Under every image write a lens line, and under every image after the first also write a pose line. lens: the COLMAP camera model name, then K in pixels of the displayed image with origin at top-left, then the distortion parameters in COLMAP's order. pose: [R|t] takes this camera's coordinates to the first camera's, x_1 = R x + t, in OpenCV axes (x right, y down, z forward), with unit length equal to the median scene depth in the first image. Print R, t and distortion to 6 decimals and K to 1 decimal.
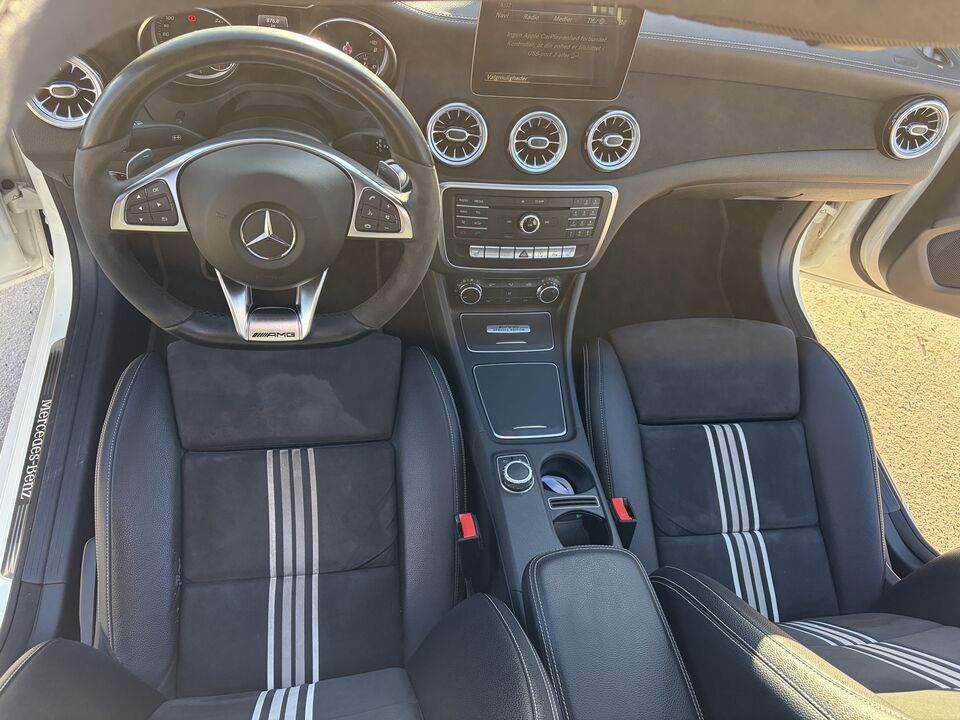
lens RADIAL K [[754.2, 0, 480.0], [0, 754.2, 360.0], [0, 0, 1]] dist [0.034862, -0.012117]
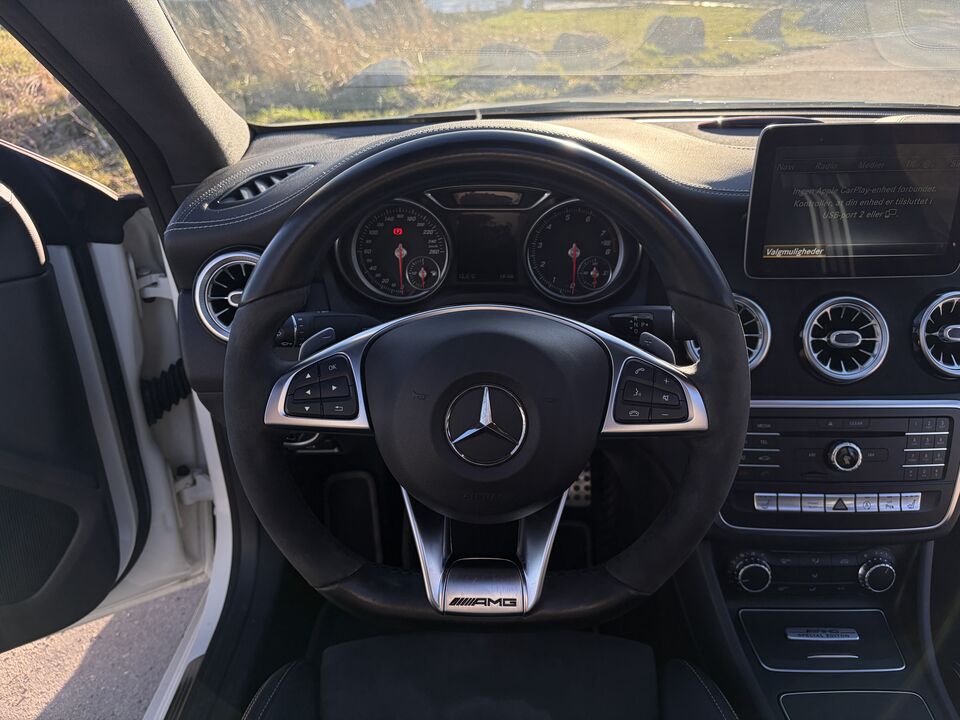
lens RADIAL K [[754.2, 0, 480.0], [0, 754.2, 360.0], [0, 0, 1]] dist [0.034862, -0.012117]
pose [[0.976315, -0.075181, -0.202873, -0.114999], [-0.024324, 0.893598, -0.448209, 0.057812], [0.214983, 0.442527, 0.870604, 0.317365]]
